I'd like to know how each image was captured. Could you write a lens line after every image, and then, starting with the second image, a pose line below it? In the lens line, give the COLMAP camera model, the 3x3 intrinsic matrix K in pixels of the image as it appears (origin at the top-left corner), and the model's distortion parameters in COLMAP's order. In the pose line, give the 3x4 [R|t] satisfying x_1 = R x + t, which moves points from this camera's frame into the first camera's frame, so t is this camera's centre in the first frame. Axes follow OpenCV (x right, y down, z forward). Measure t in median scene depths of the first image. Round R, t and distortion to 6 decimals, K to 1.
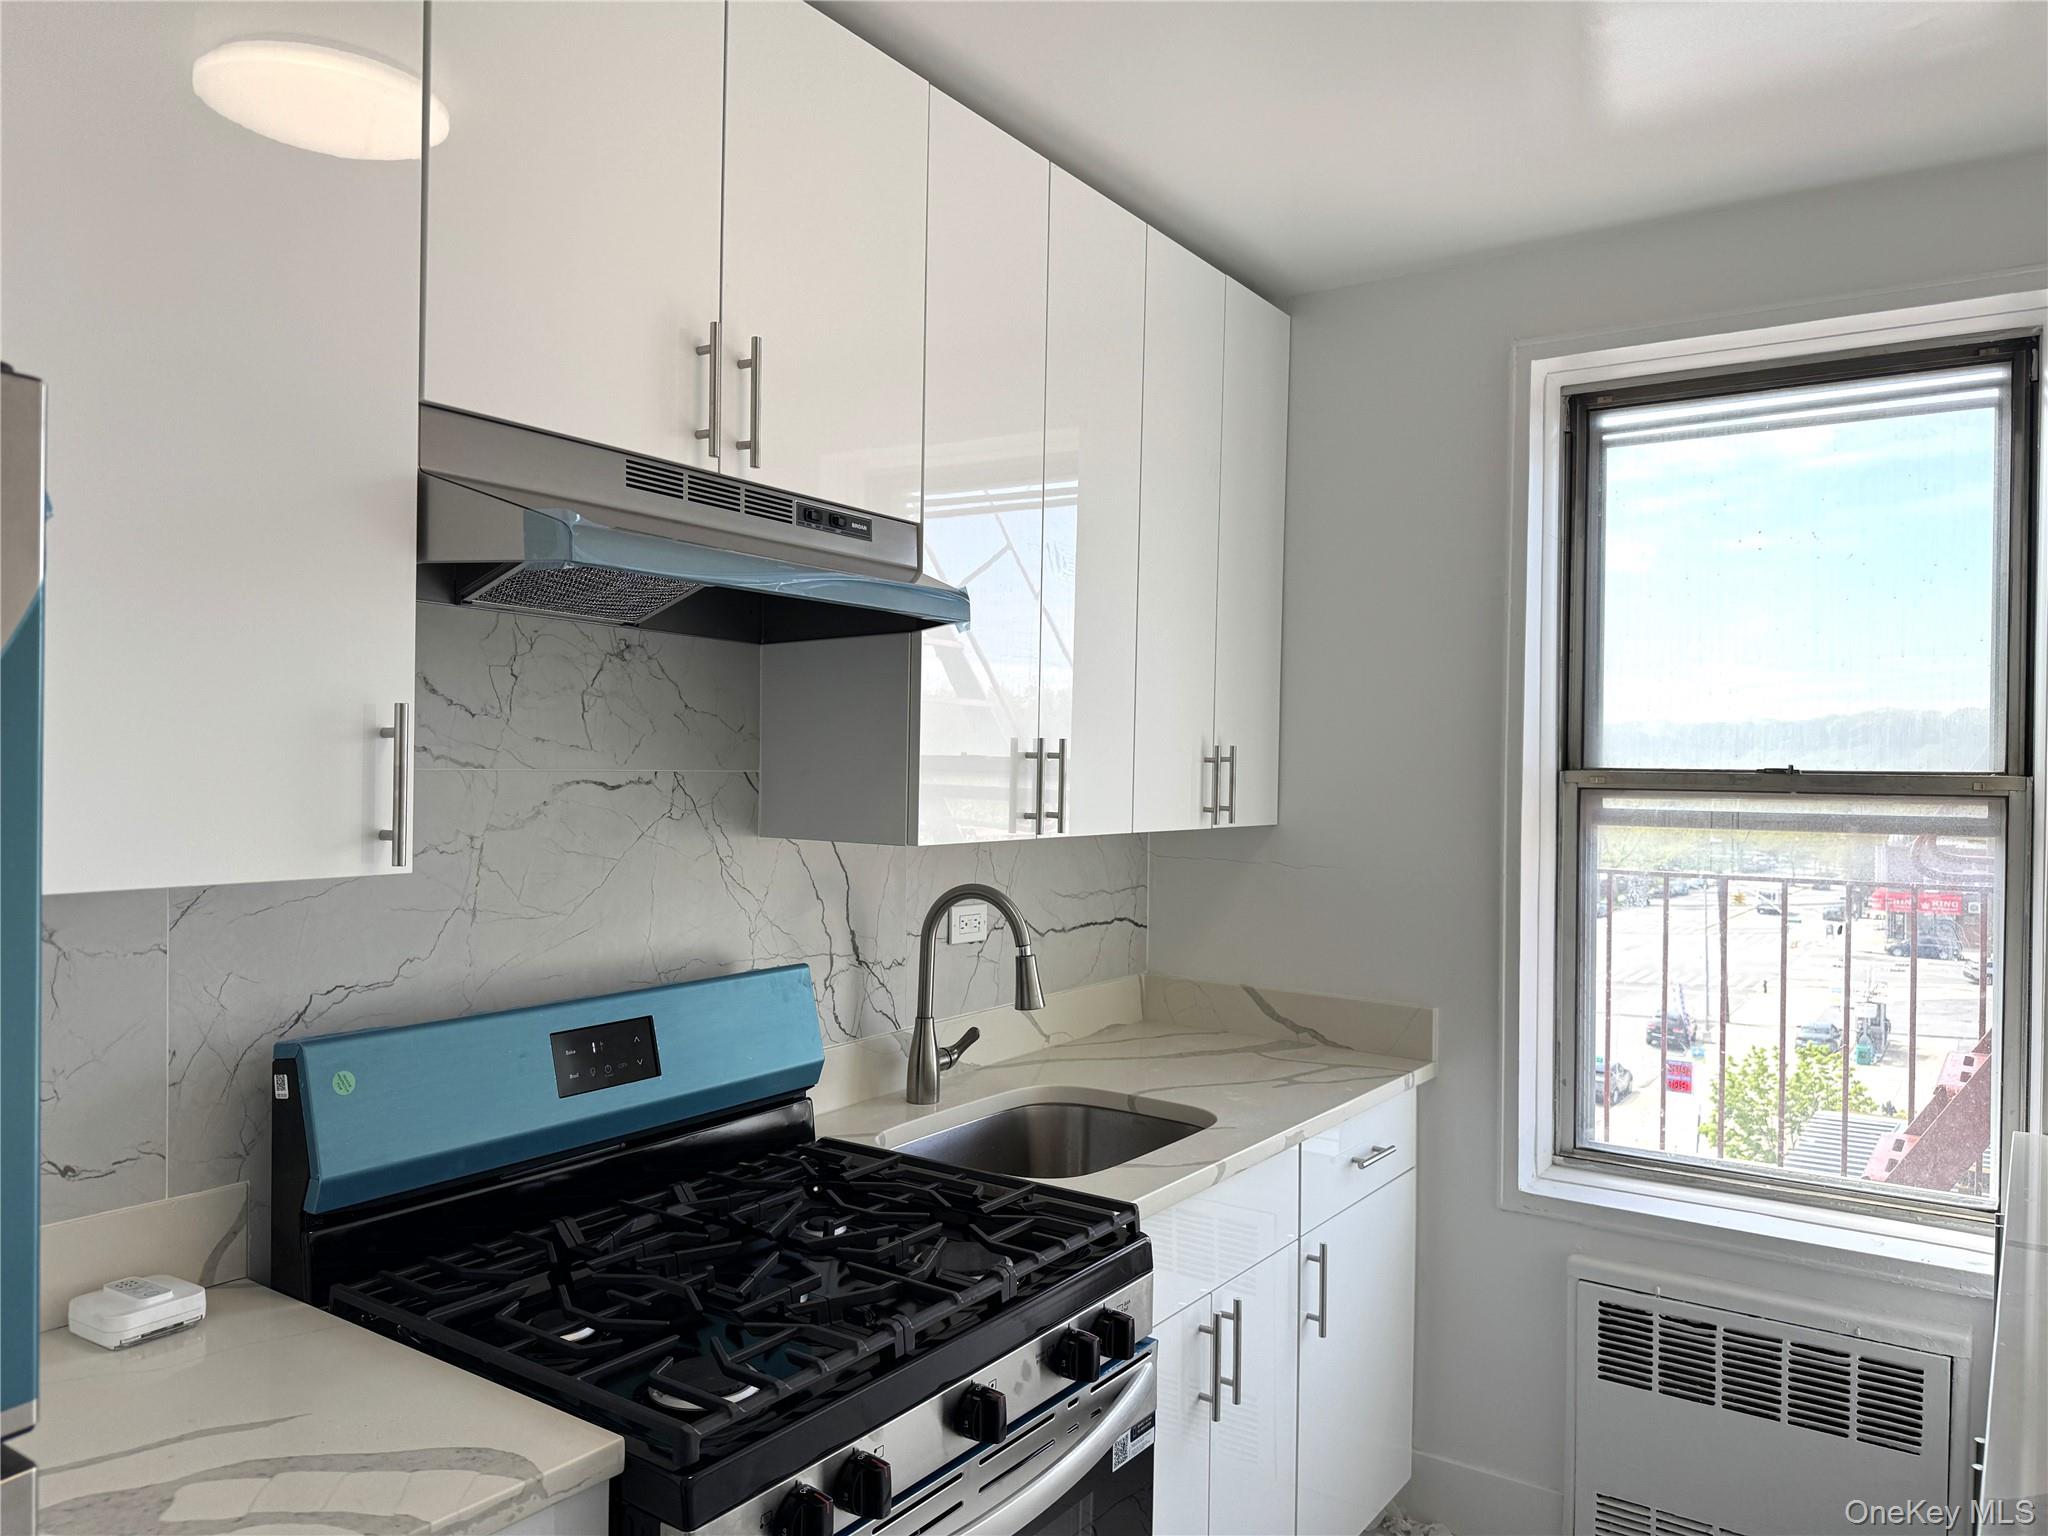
lens RADIAL K [[1435.4, 0, 1024.0], [0, 1435.4, 768.0], [0, 0, 1]] dist [-0.003763, -0.007294]
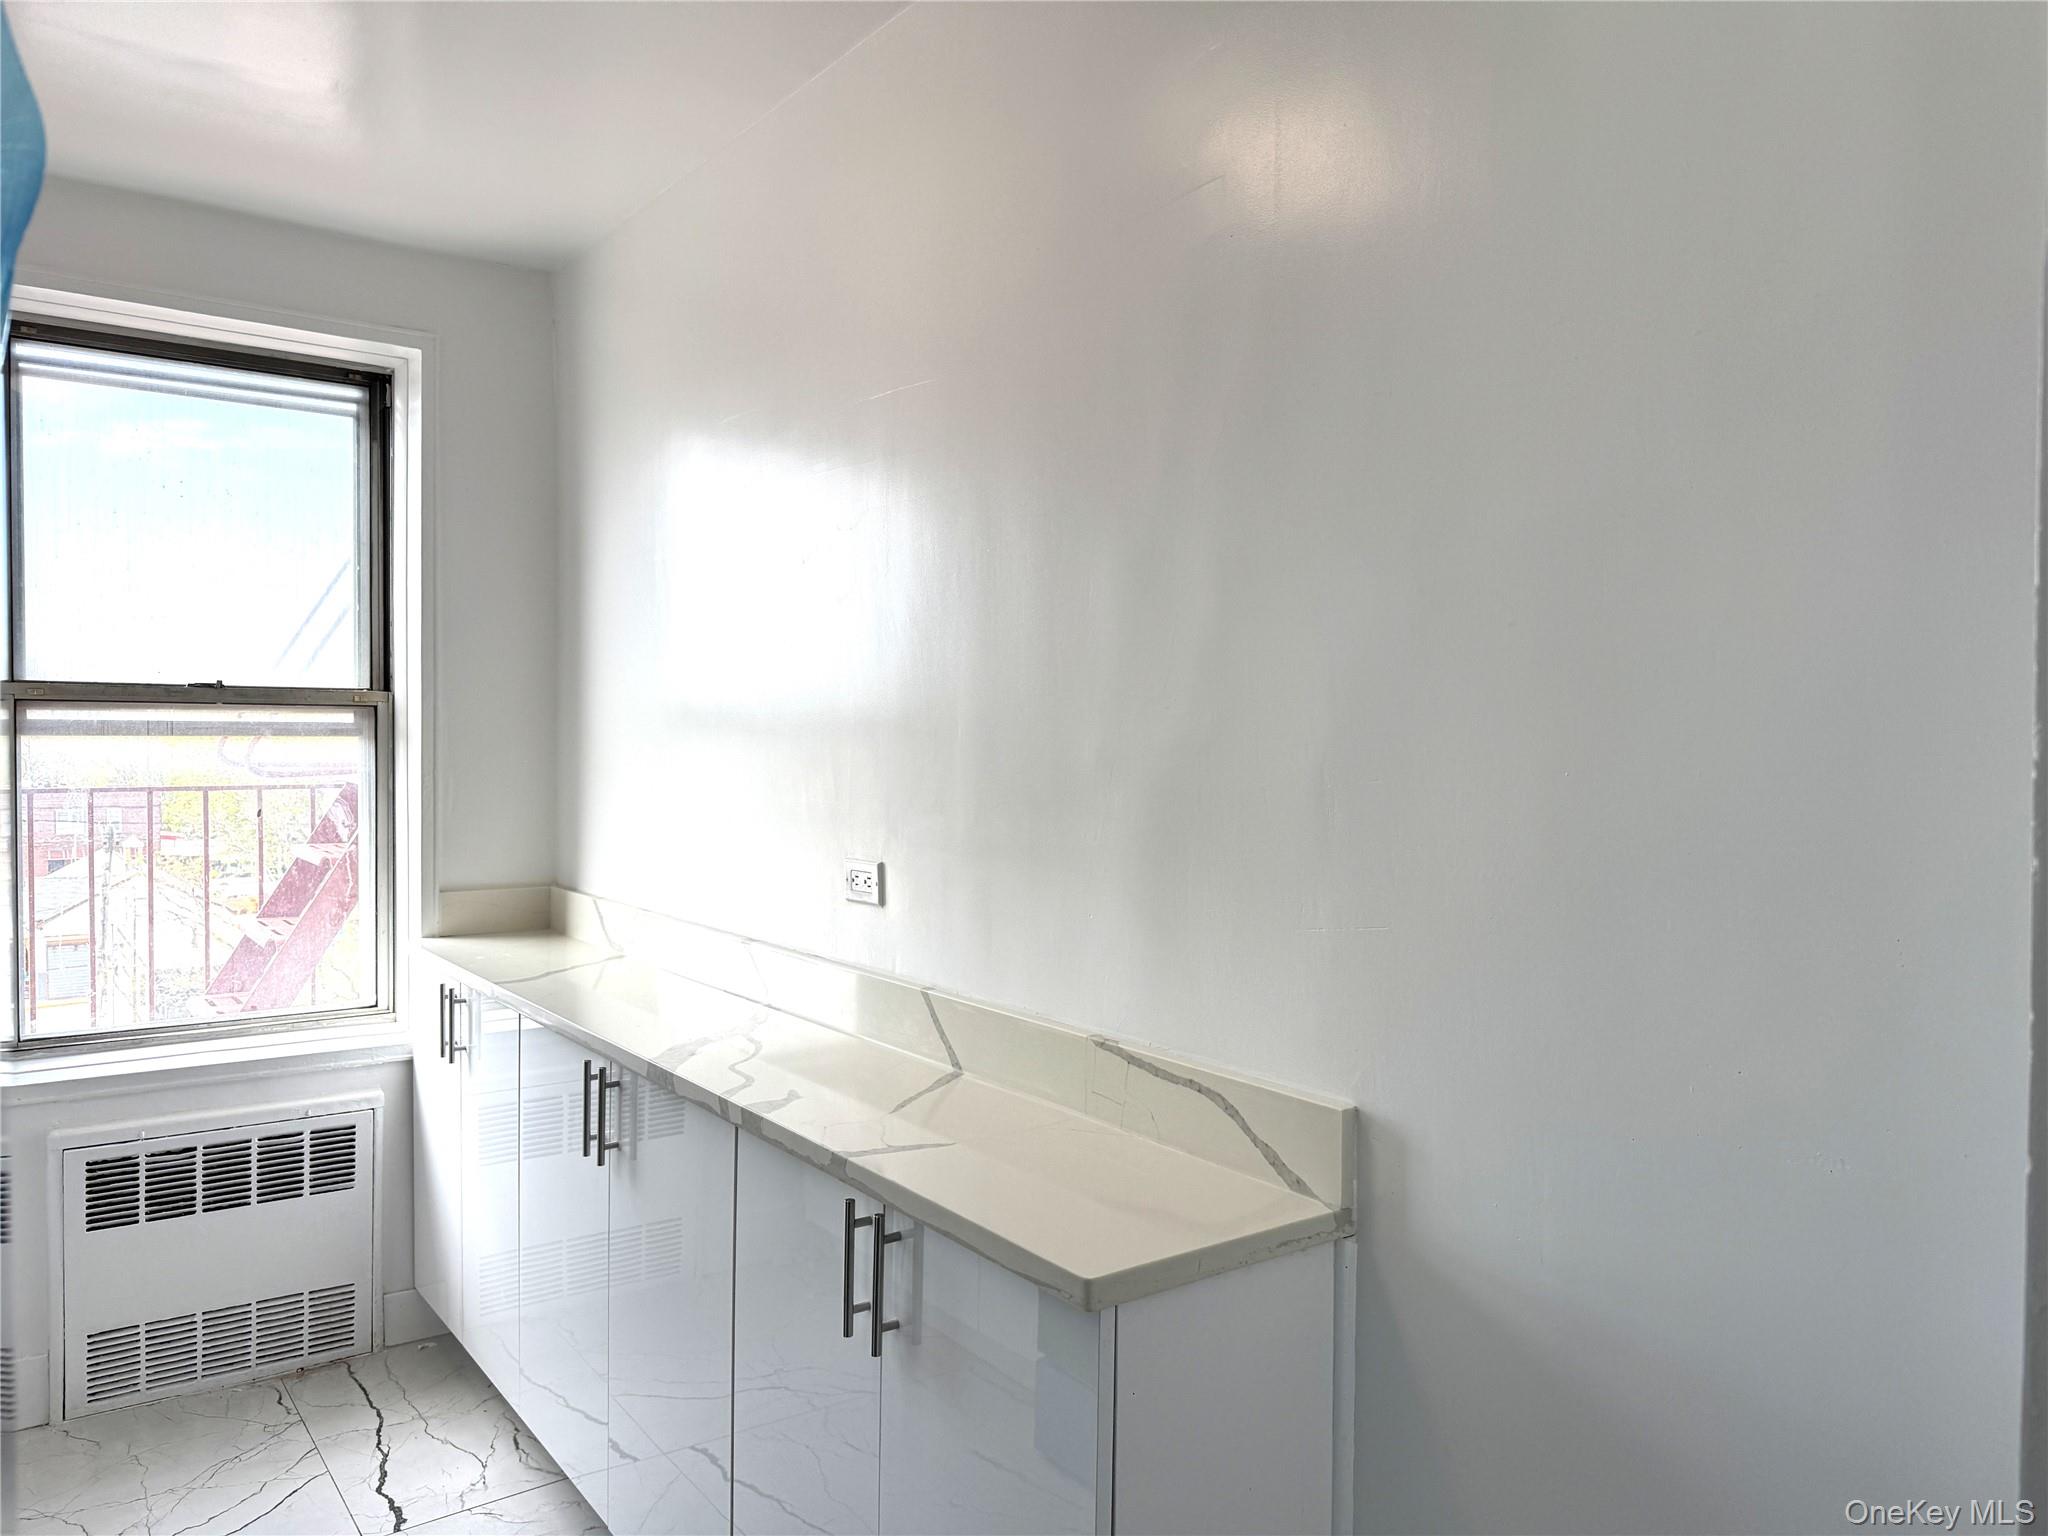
lens RADIAL K [[1435.4, 0, 1024.0], [0, 1435.4, 768.0], [0, 0, 1]] dist [-0.003763, -0.007294]
pose [[0.318968, -0.032847, 0.947196, -0.410201], [-0.002653, 0.999364, 0.035549, 0.027585], [-0.947762, -0.013852, 0.318678, -0.033413]]
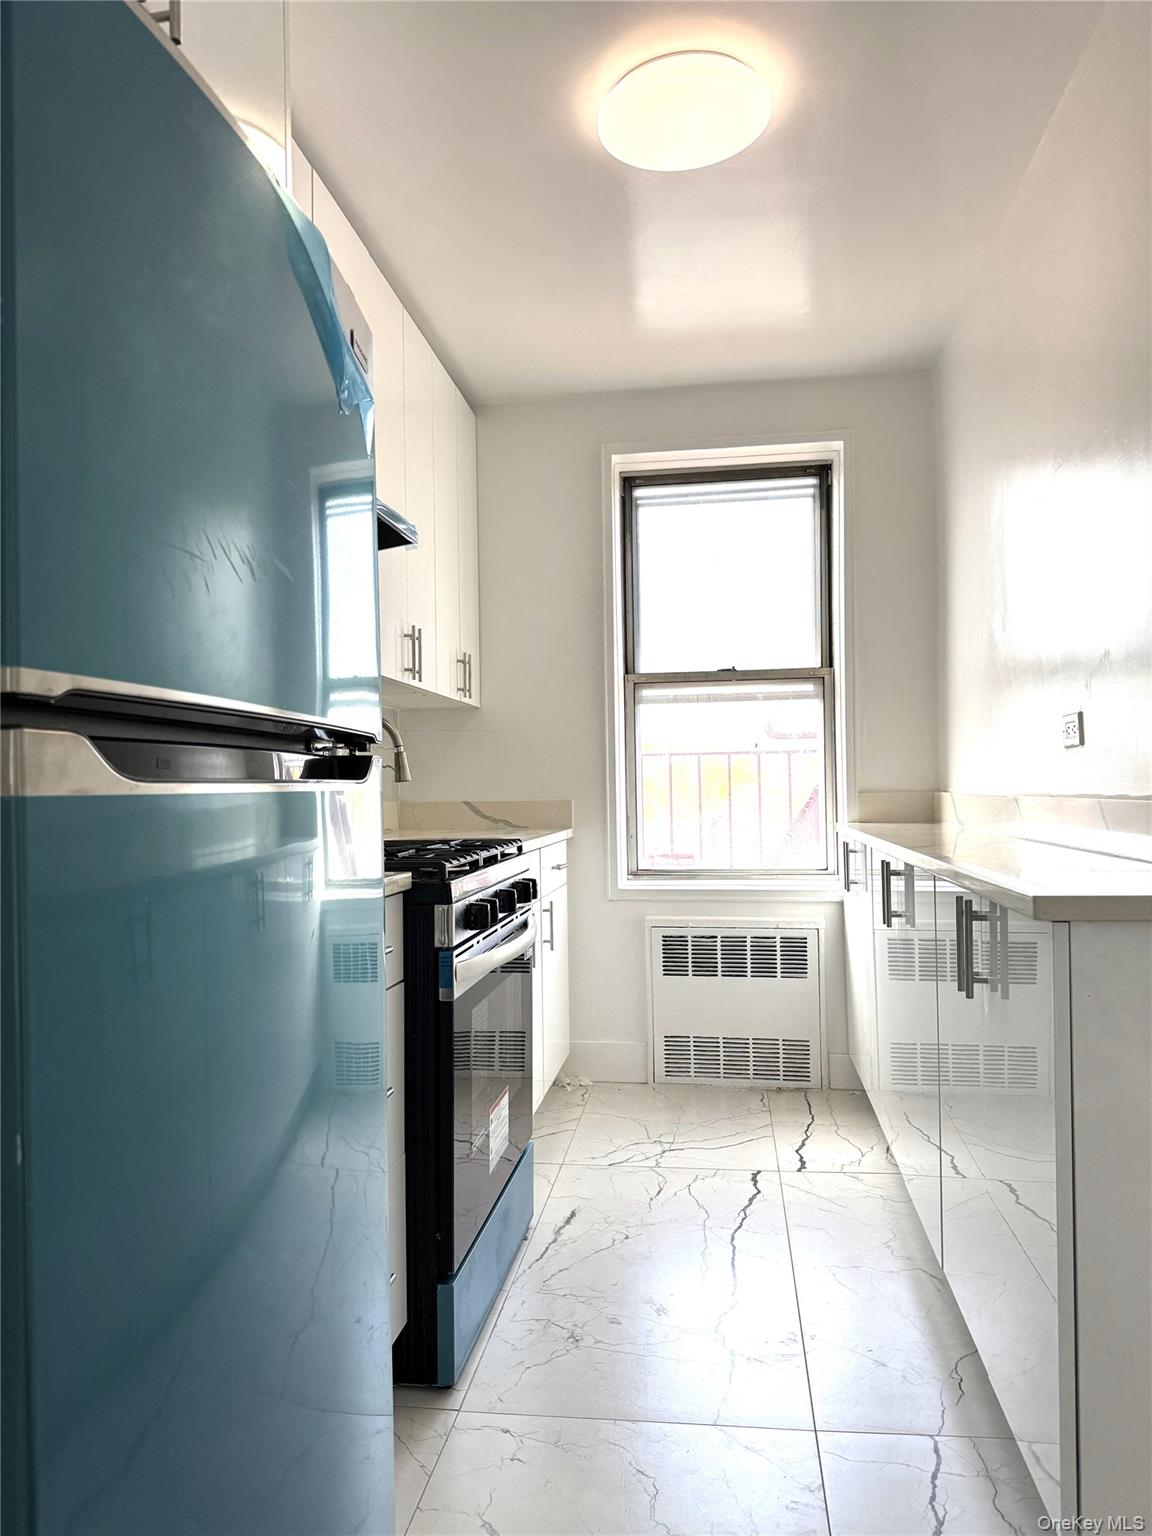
lens RADIAL K [[1068.4, 0, 576.0], [0, 1068.4, 768.0], [0, 0, 1]] dist [0.163507, -0.183578]
pose [[0.891794, -0.021694, 0.451922, -0.372805], [0.029784, 0.999498, -0.010794, 0.157343], [-0.451461, 0.023086, 0.891992, -0.272745]]
